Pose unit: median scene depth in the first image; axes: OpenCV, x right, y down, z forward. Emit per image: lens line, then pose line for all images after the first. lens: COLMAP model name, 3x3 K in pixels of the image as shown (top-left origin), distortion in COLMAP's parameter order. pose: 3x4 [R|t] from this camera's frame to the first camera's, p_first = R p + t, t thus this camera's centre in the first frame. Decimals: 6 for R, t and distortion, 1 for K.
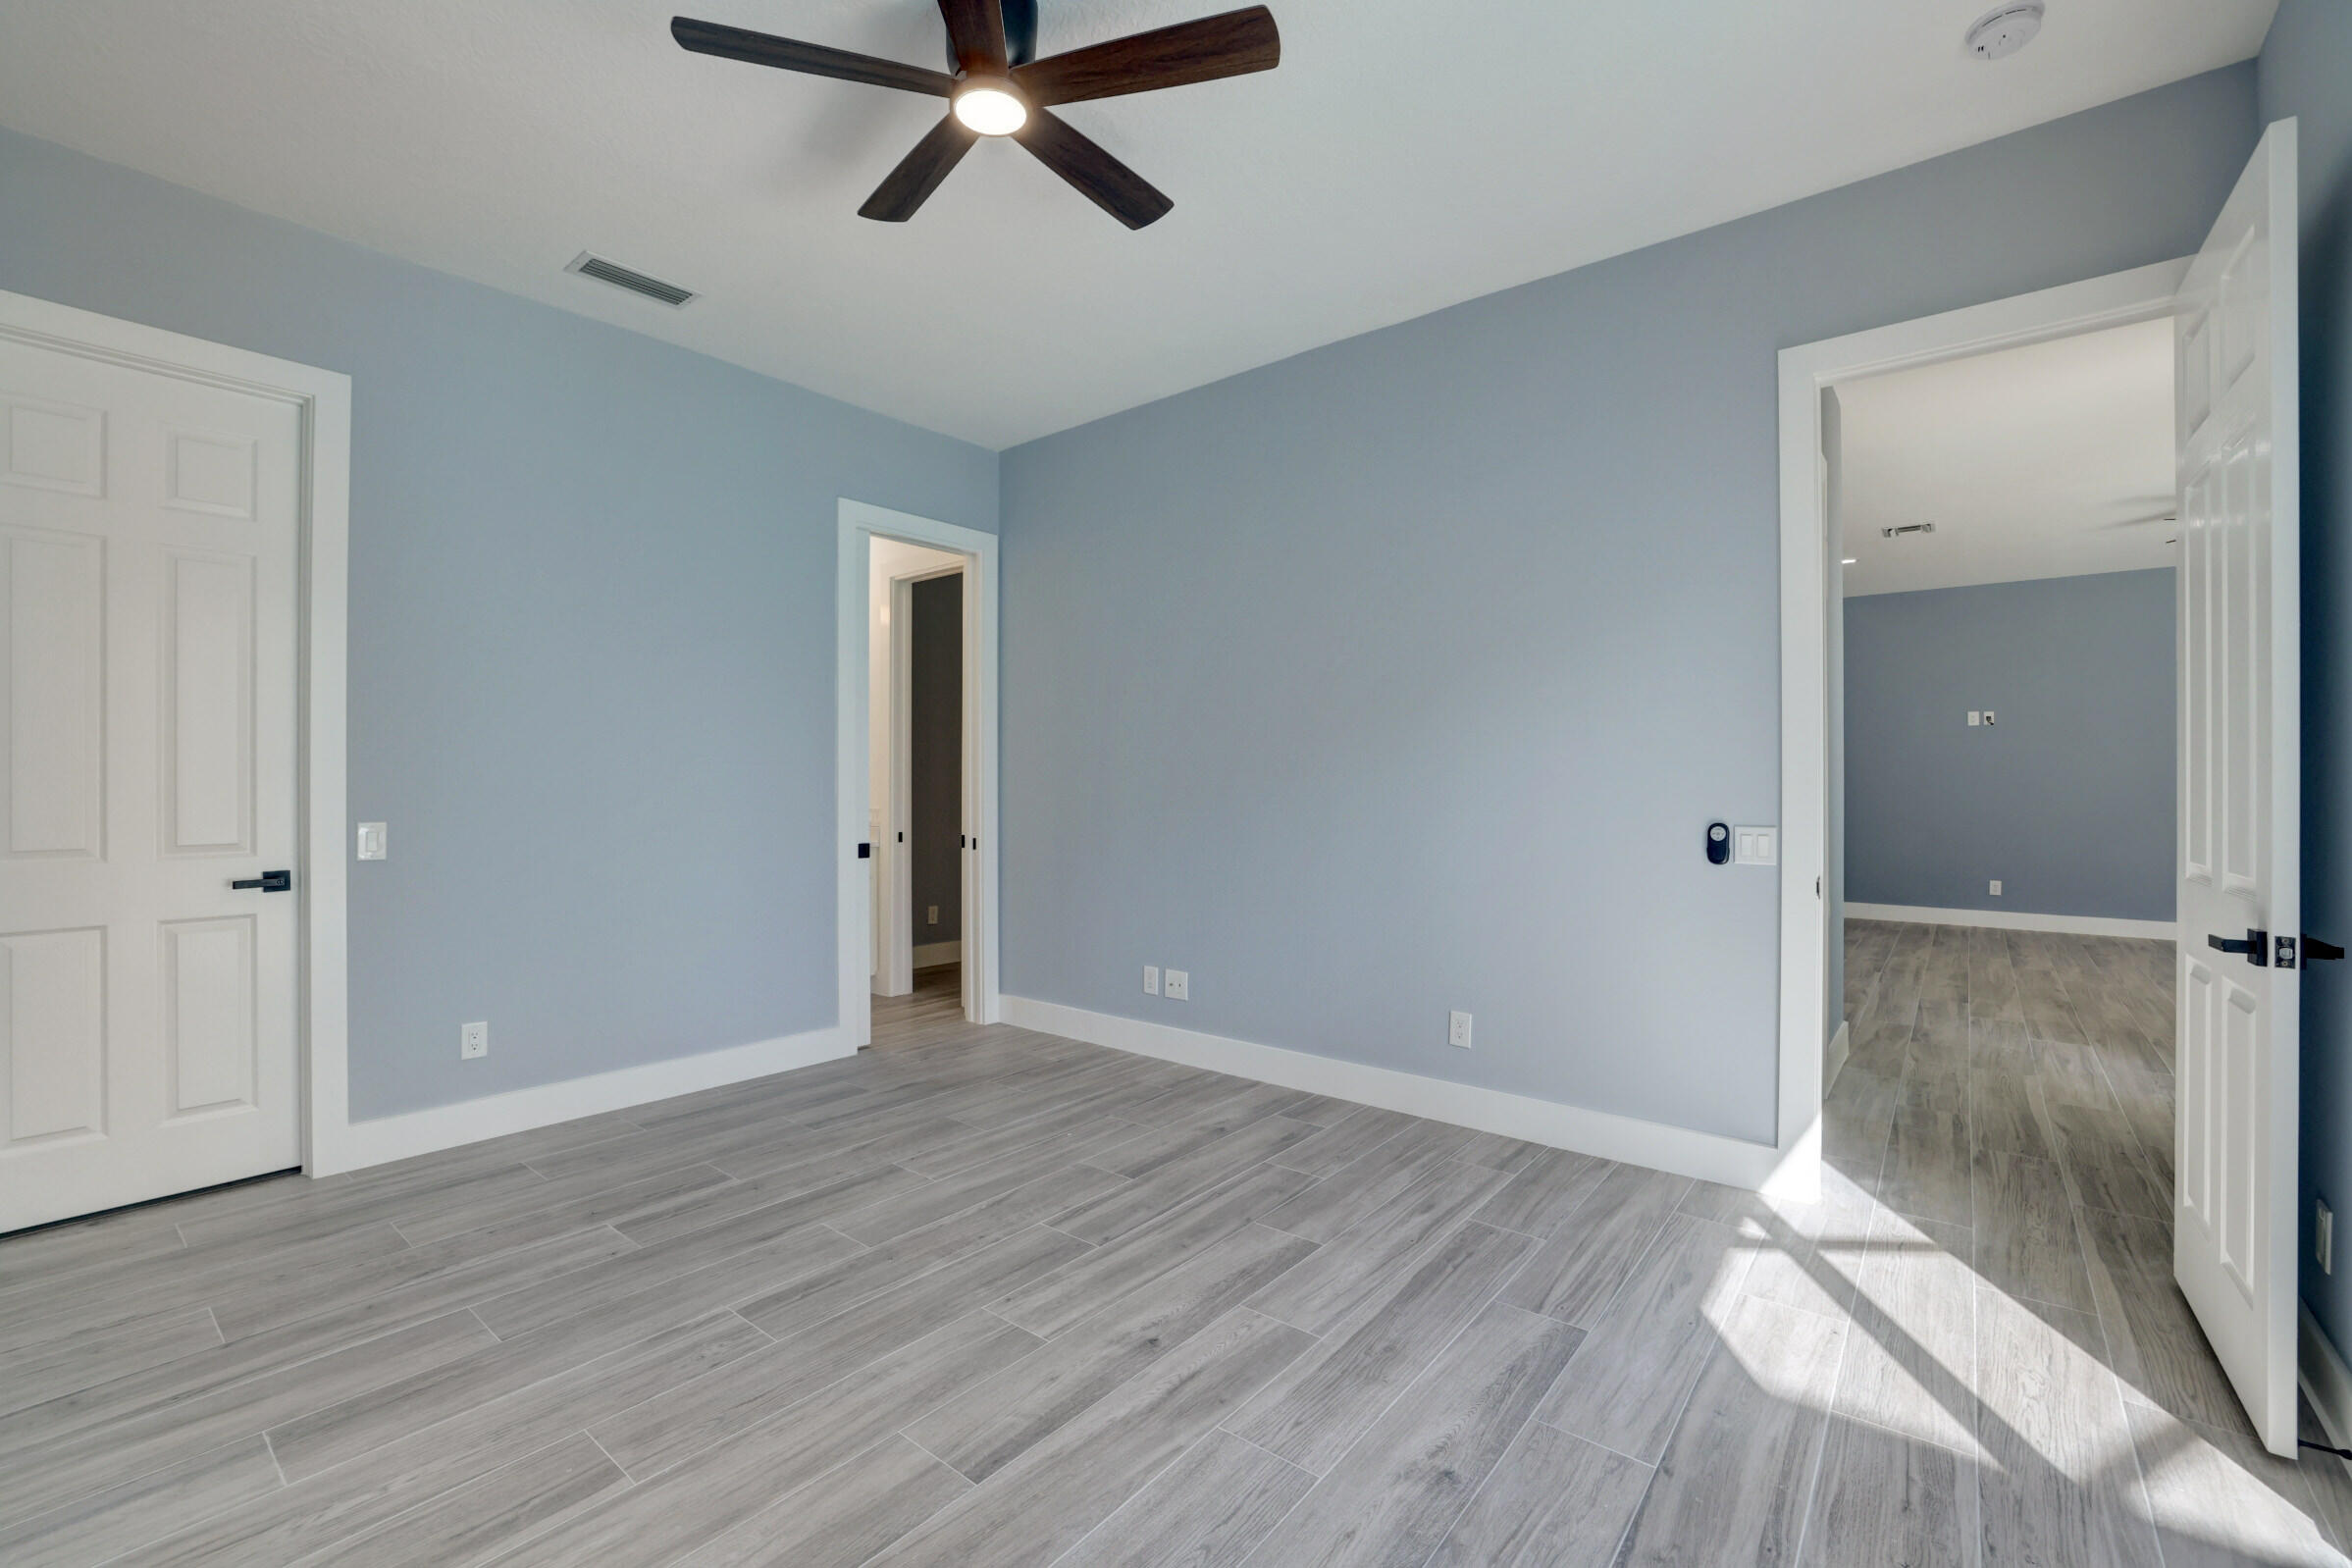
lens RADIAL K [[989.5, 0, 1155.4], [0, 989.5, 779.8], [0, 0, 1]] dist [-0.048895, 0.016326]
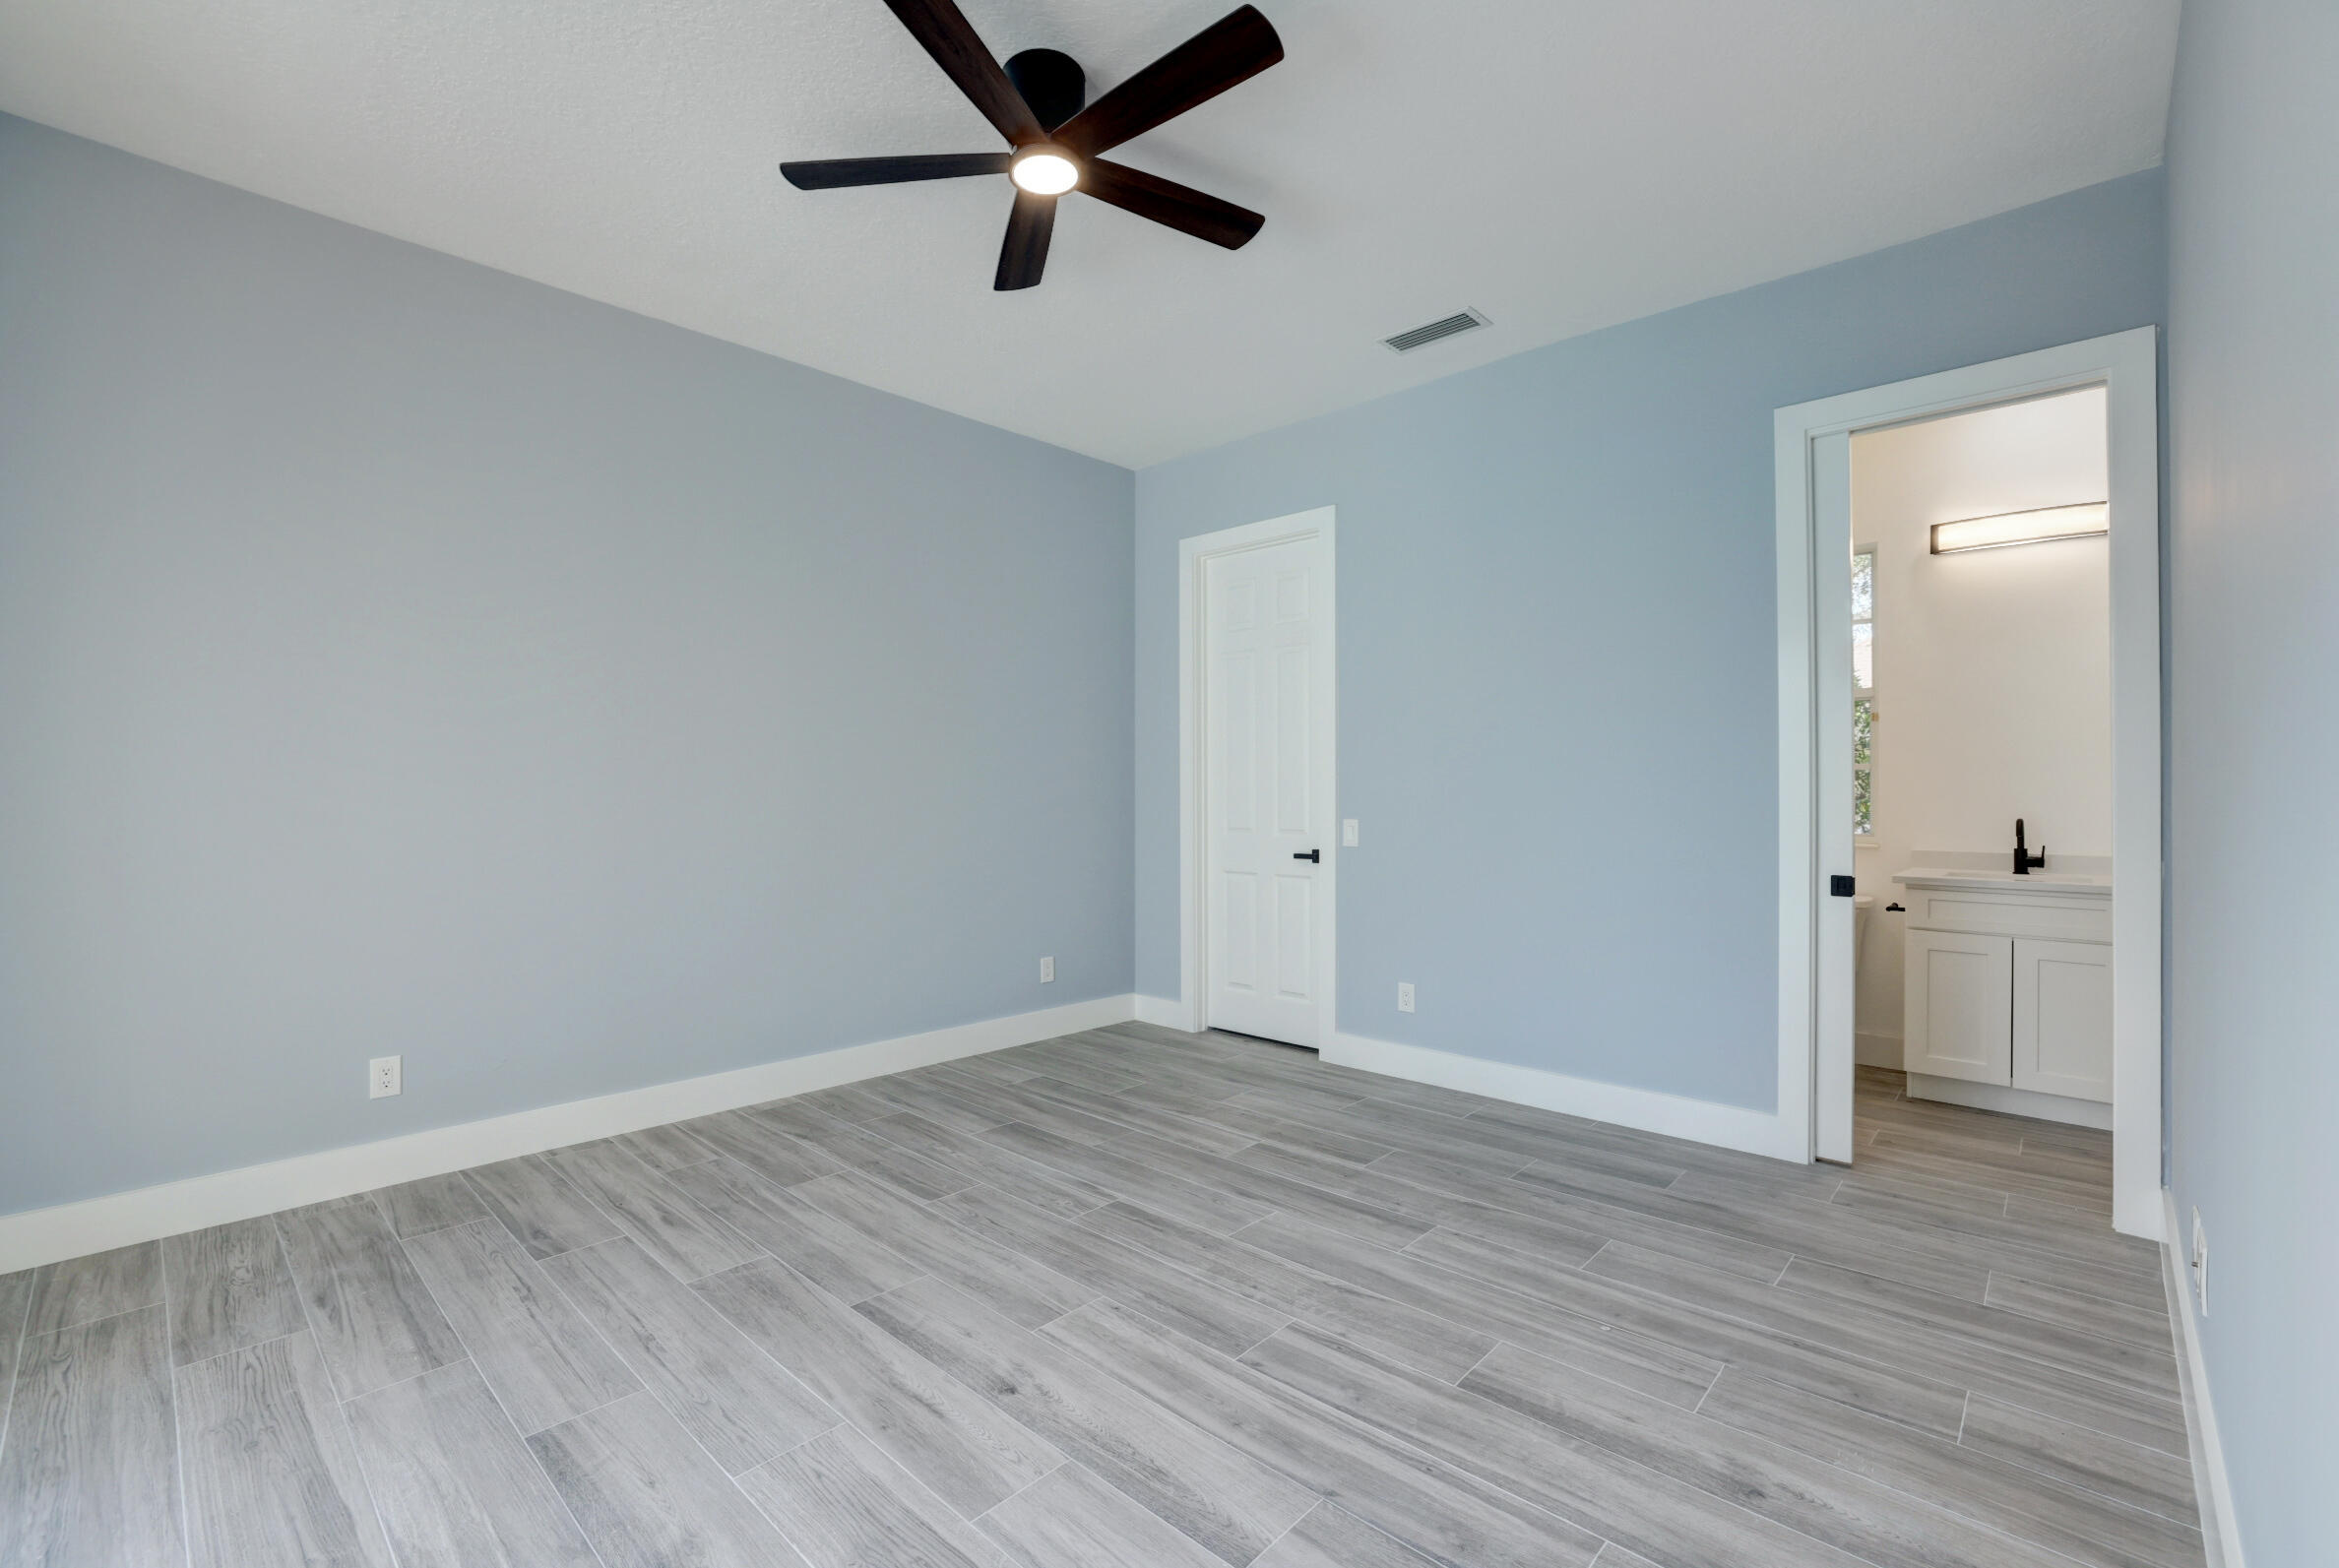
lens RADIAL K [[997.0, 0, 1169.5], [0, 997.0, 784.0], [0, 0, 1]] dist [-0.048244, 0.016397]
pose [[-0.051869, -0.009304, -0.998611, 0.708255], [0.005574, 0.999938, -0.009606, 0.006329], [0.998638, -0.006065, -0.051814, 0.919556]]
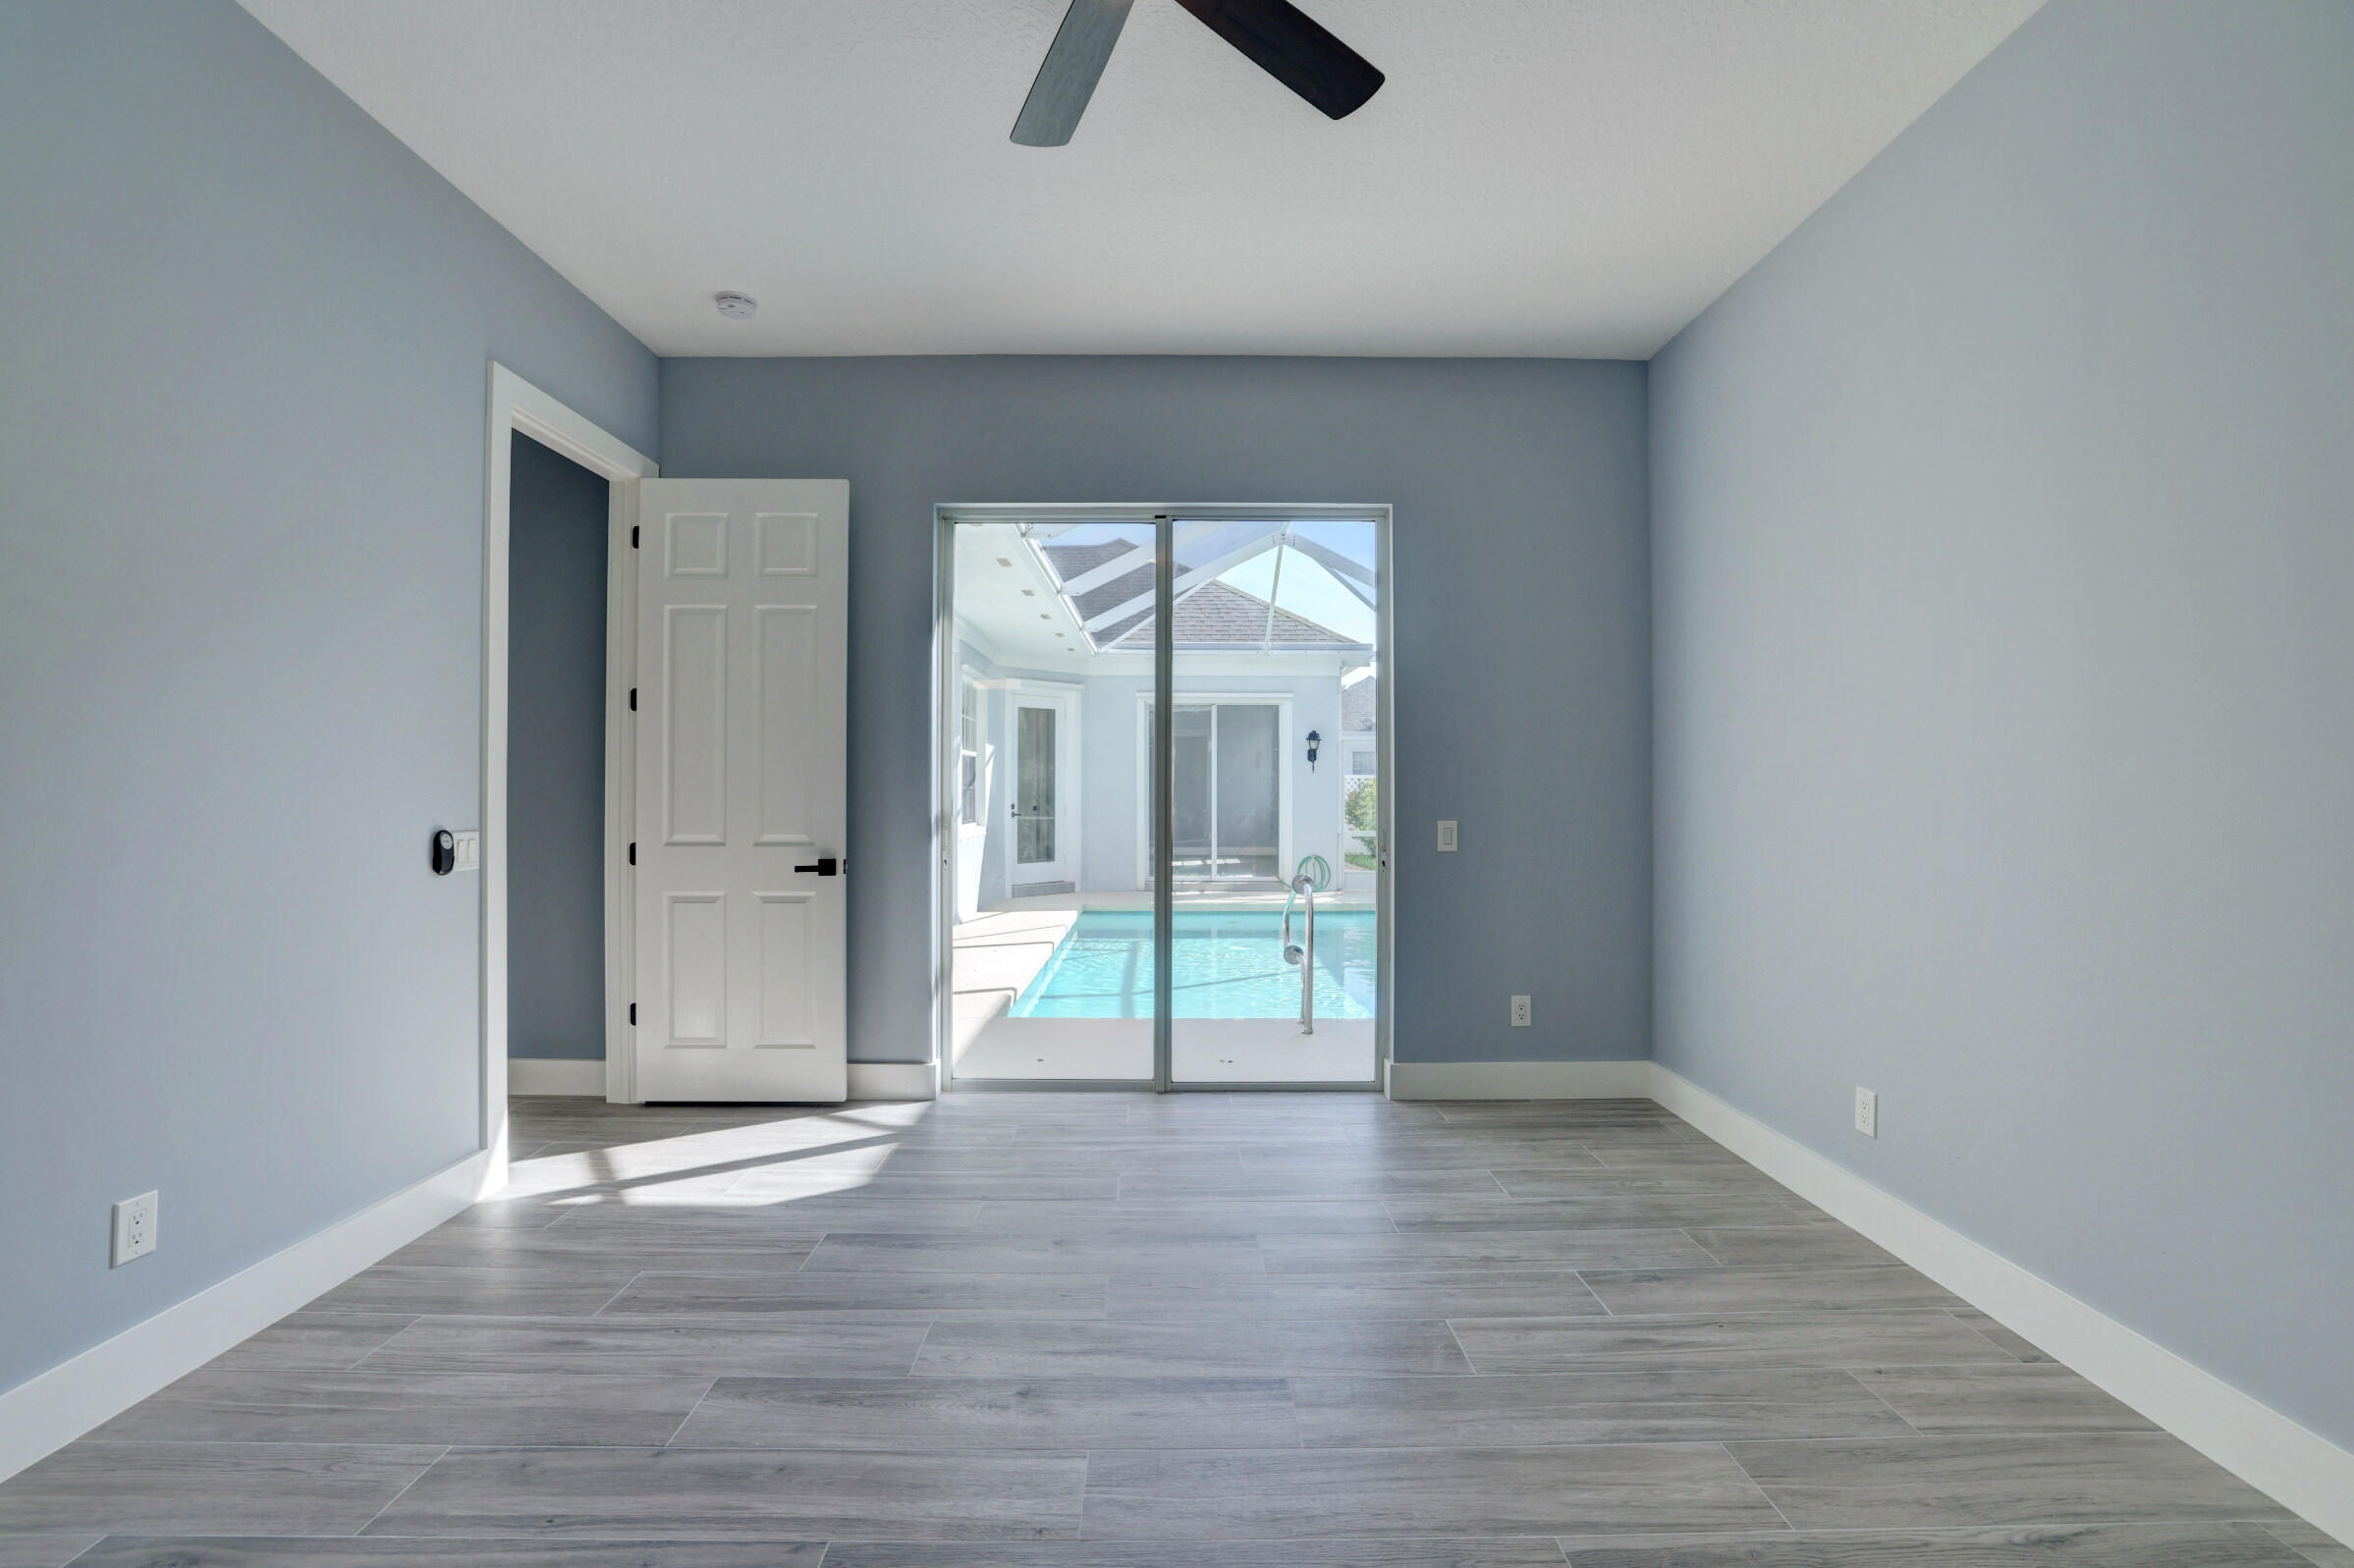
lens RADIAL K [[1003.3, 0, 1177.0], [0, 1003.3, 784.0], [0, 0, 1]] dist [-0.048244, 0.016397]
pose [[-0.648112, -0.000382, 0.761545, -0.618286], [-0.007583, 0.999954, -0.005952, 0.001714], [-0.761507, -0.009632, -0.648085, 1.147104]]
